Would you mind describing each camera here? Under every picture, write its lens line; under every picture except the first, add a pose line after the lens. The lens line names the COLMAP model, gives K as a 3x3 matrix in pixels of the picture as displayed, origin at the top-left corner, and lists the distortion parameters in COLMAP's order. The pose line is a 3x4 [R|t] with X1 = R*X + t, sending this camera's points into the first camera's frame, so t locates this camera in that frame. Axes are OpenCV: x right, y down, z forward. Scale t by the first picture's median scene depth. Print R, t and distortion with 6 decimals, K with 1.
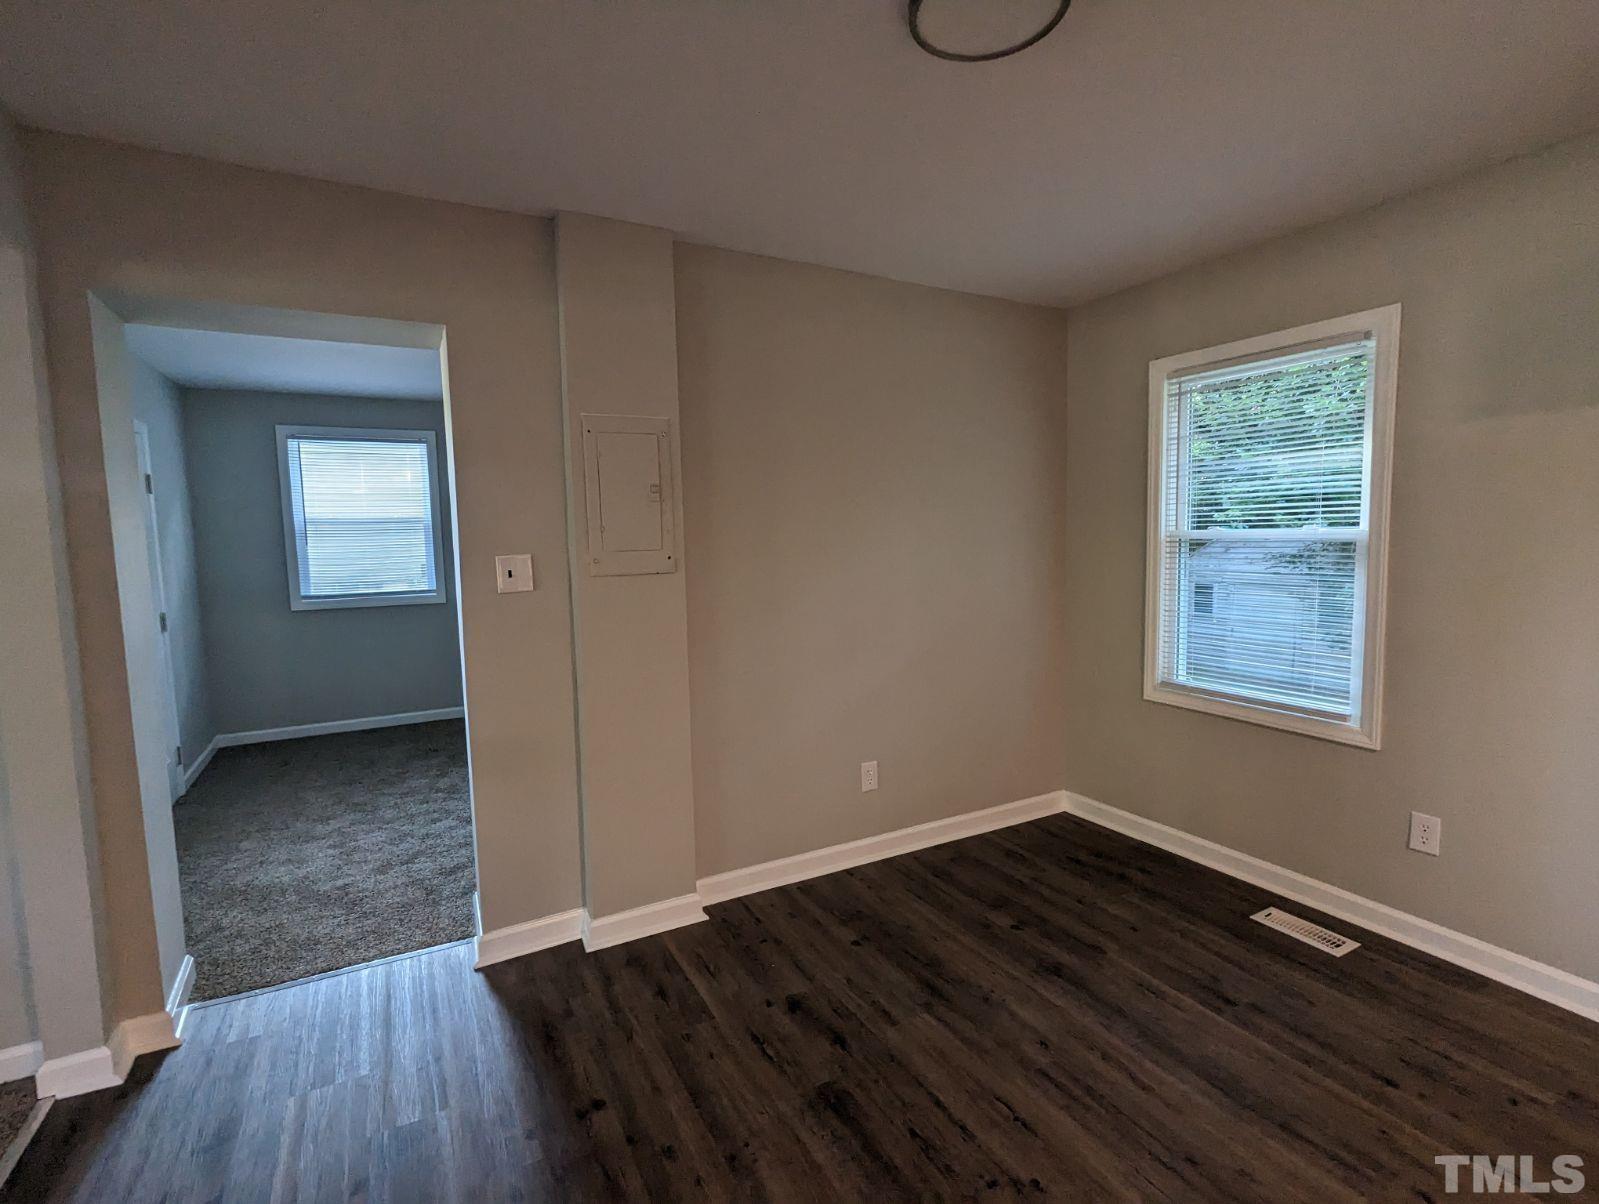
lens RADIAL K [[758.7, 0, 795.1], [0, 758.7, 601.1], [0, 0, 1]] dist [-0.000472, 0.000493]
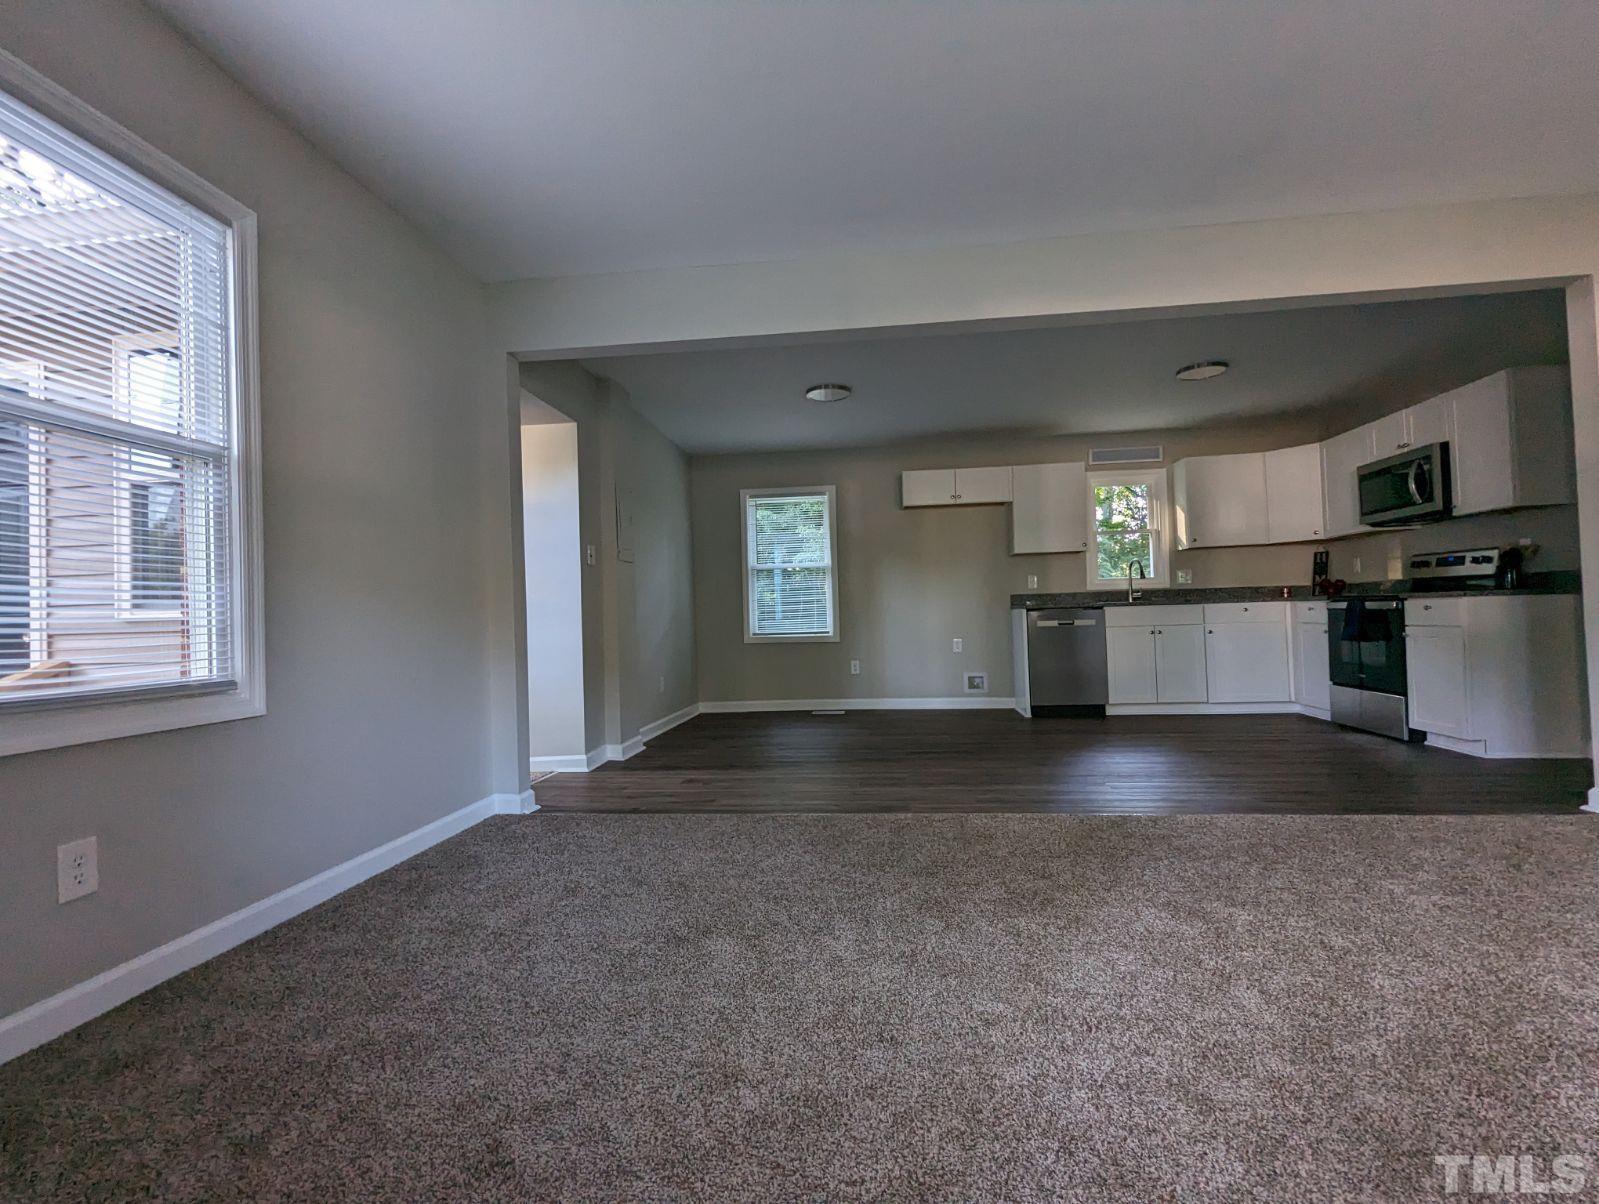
lens RADIAL K [[758.7, 0, 798.3], [0, 758.7, 605.4], [0, 0, 1]] dist [-0.000472, 0.000493]
pose [[0.570484, 0.018319, 0.821104, -1.542890], [0.092189, 0.992005, -0.086183, 0.281974], [-0.816118, 0.124863, 0.564234, -0.437098]]
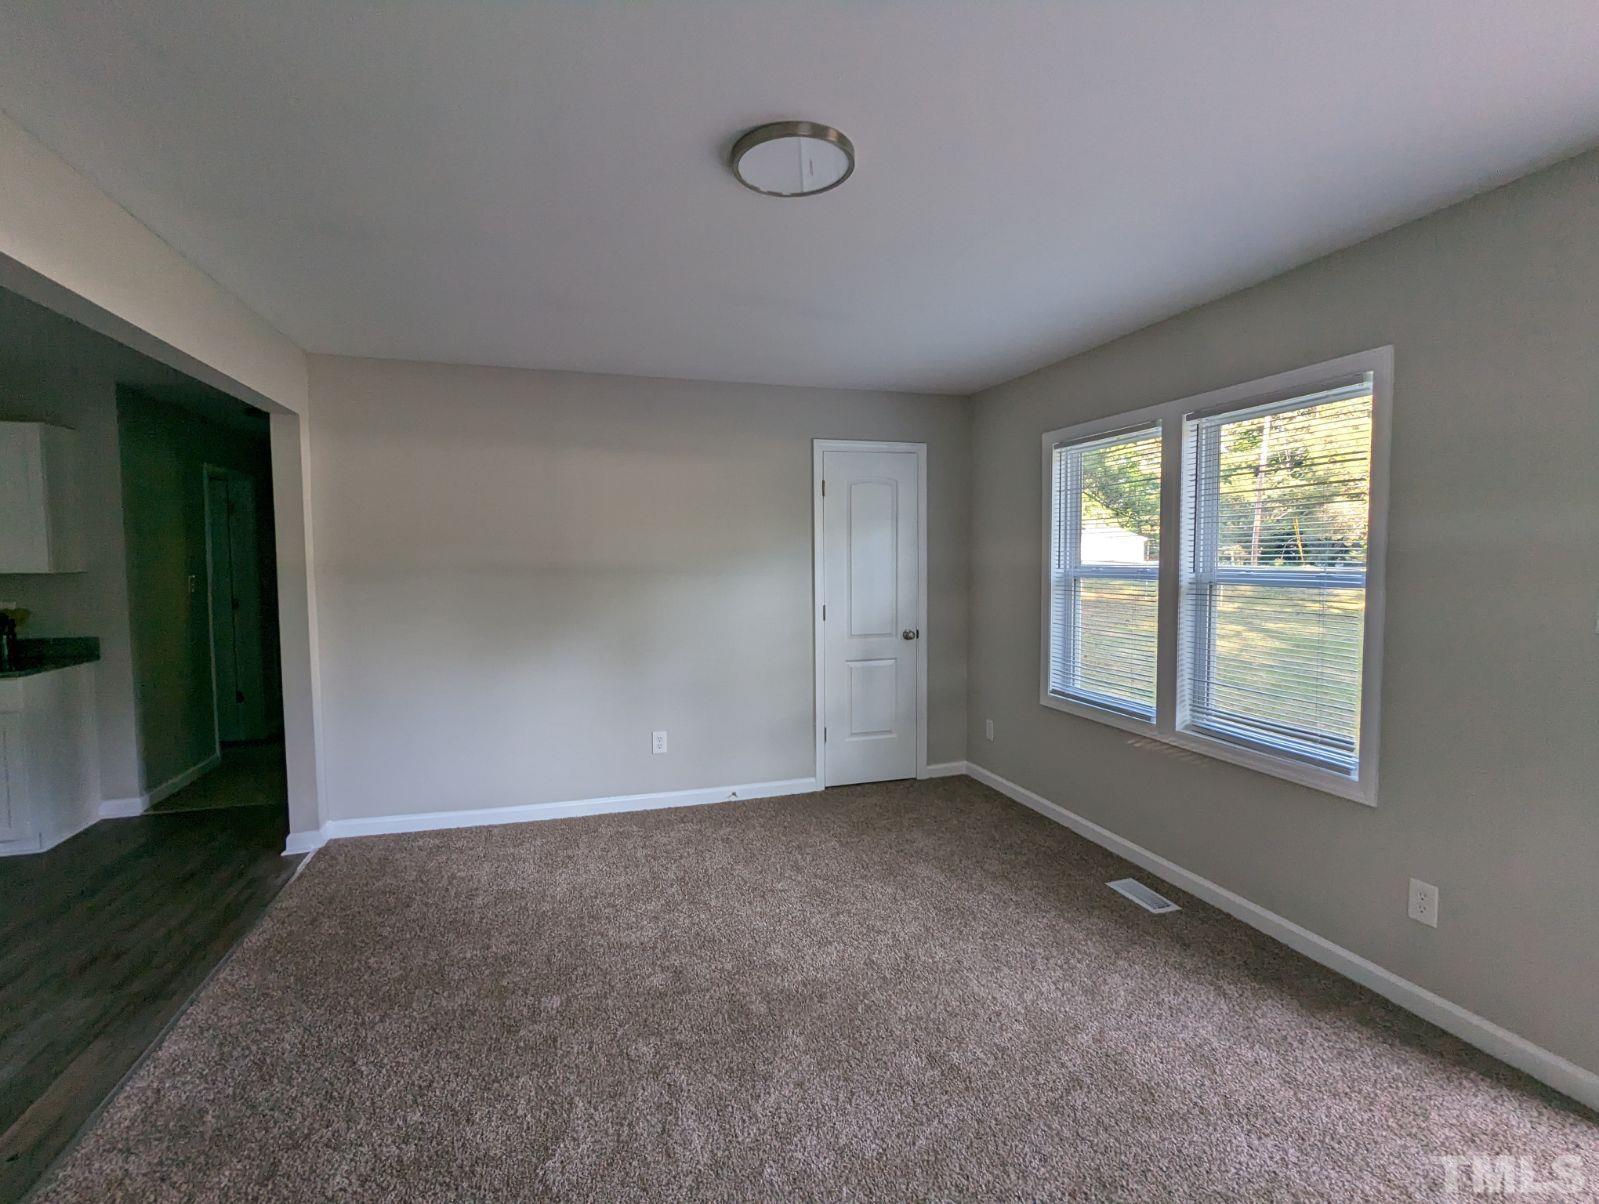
lens RADIAL K [[758.7, 0, 794.9], [0, 758.7, 599.3], [0, 0, 1]] dist [-0.000472, 0.000493]
pose [[-0.981805, 0.017777, 0.189060, -1.084741], [0.045510, 0.988621, 0.143380, -0.021070], [-0.184360, 0.149375, -0.971442, 0.391385]]
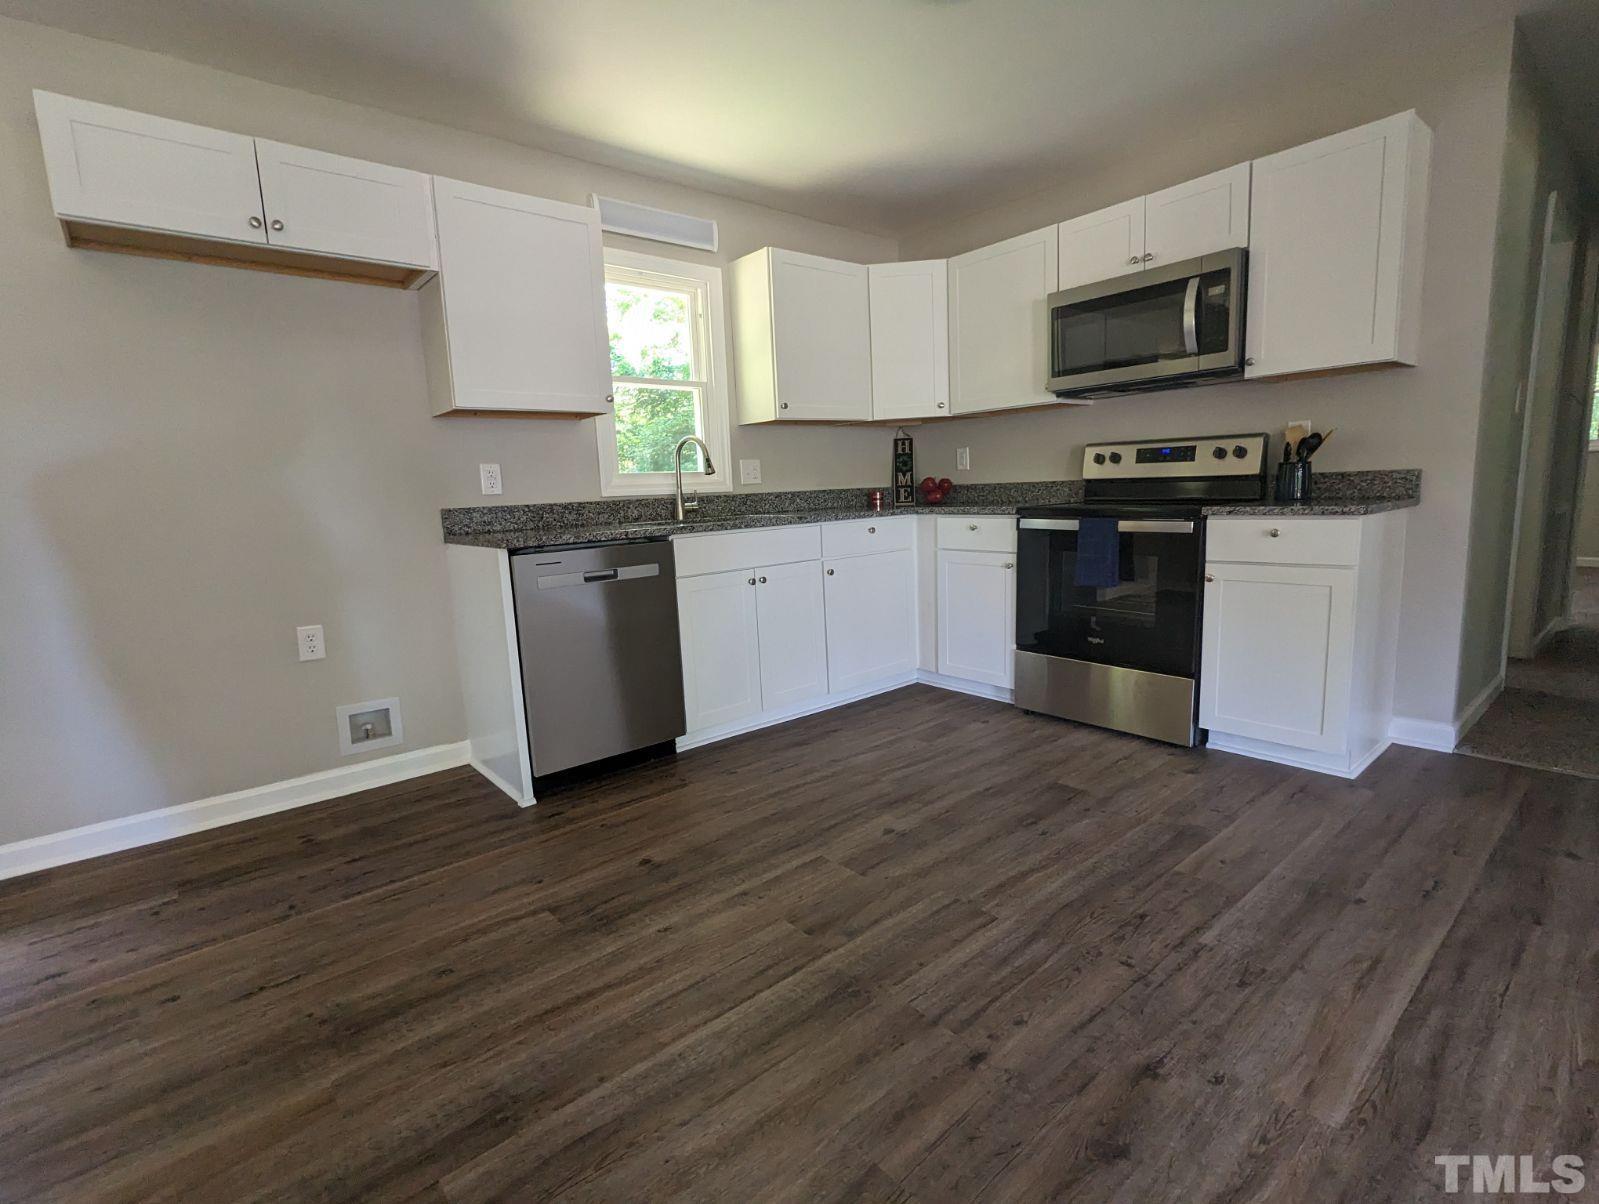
lens RADIAL K [[758.7, 0, 795.7], [0, 758.7, 603.4], [0, 0, 1]] dist [-0.000472, 0.000493]
pose [[-0.204597, -0.116494, 0.971889, -0.180034], [0.138413, 0.979473, 0.146541, 0.131469], [-0.969011, 0.164504, -0.184273, 0.162570]]
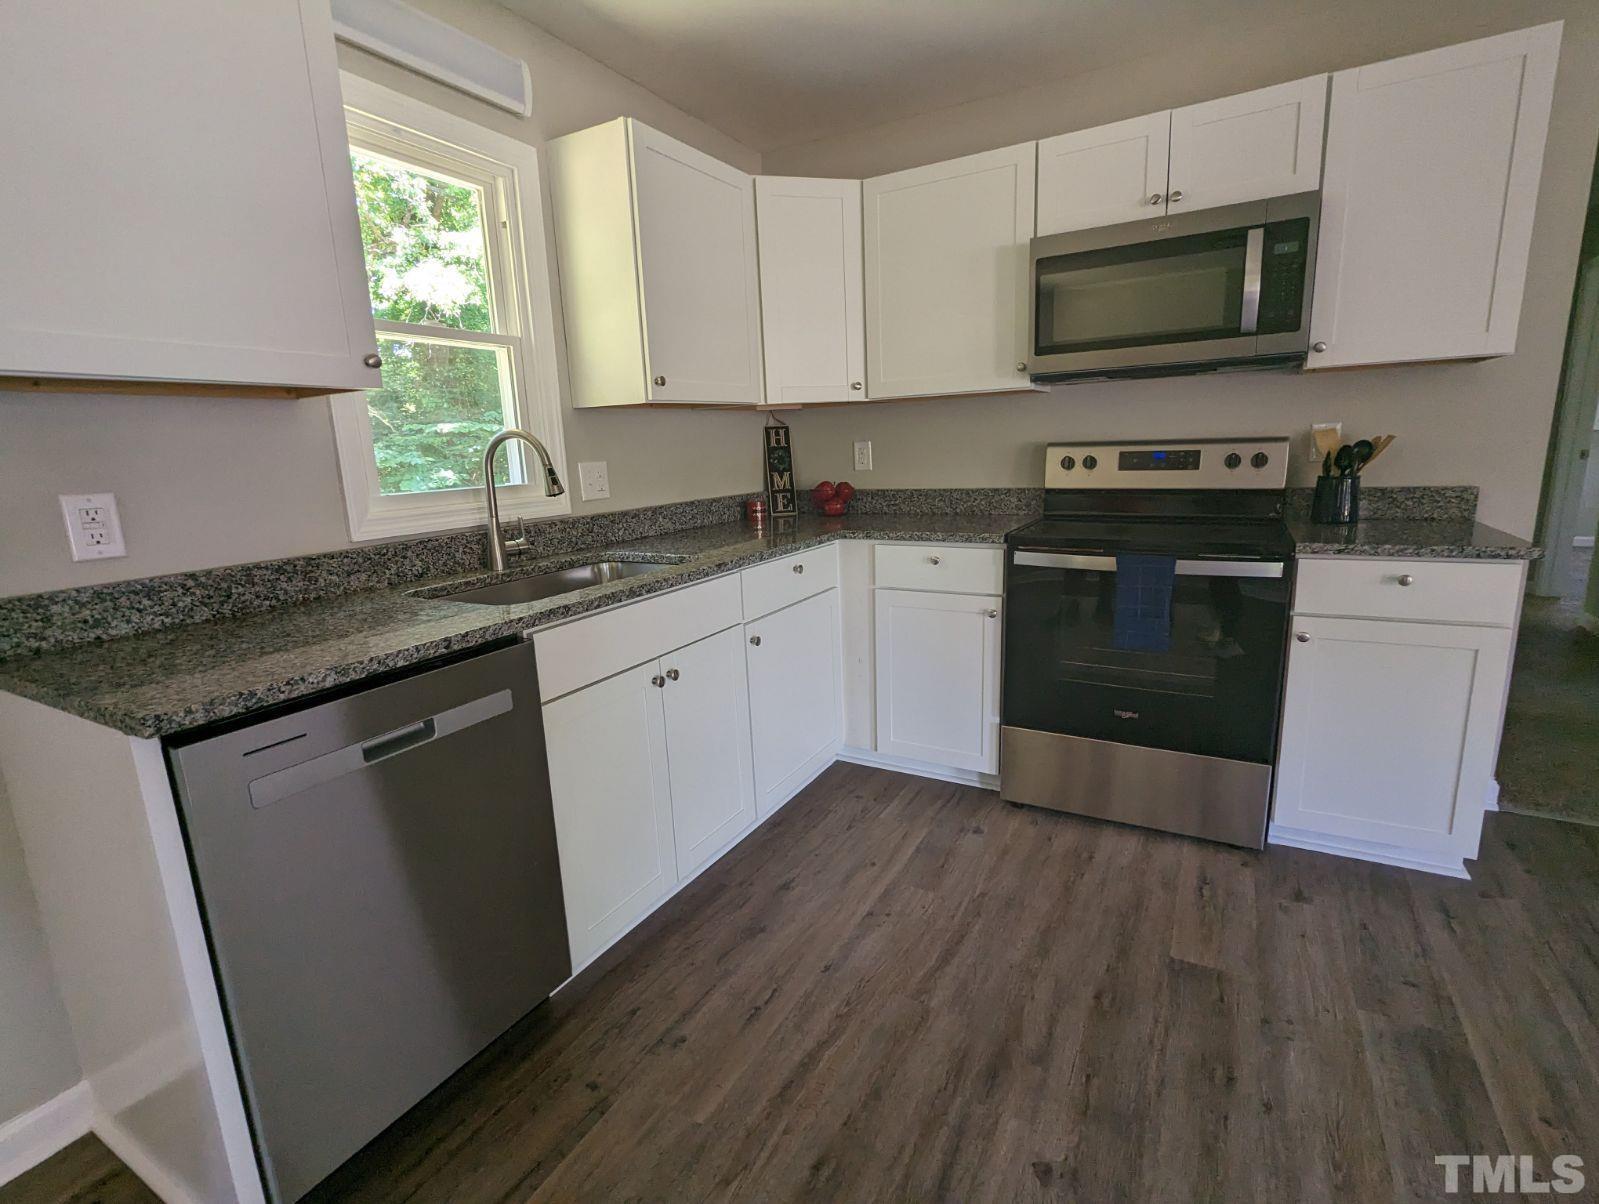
lens RADIAL K [[758.7, 0, 796.7], [0, 758.7, 603.9], [0, 0, 1]] dist [-0.000472, 0.000493]
pose [[-0.530278, -0.130363, 0.837741, 0.344316], [0.132334, 0.963270, 0.233662, 0.044219], [-0.837432, 0.234768, -0.493550, 0.229391]]
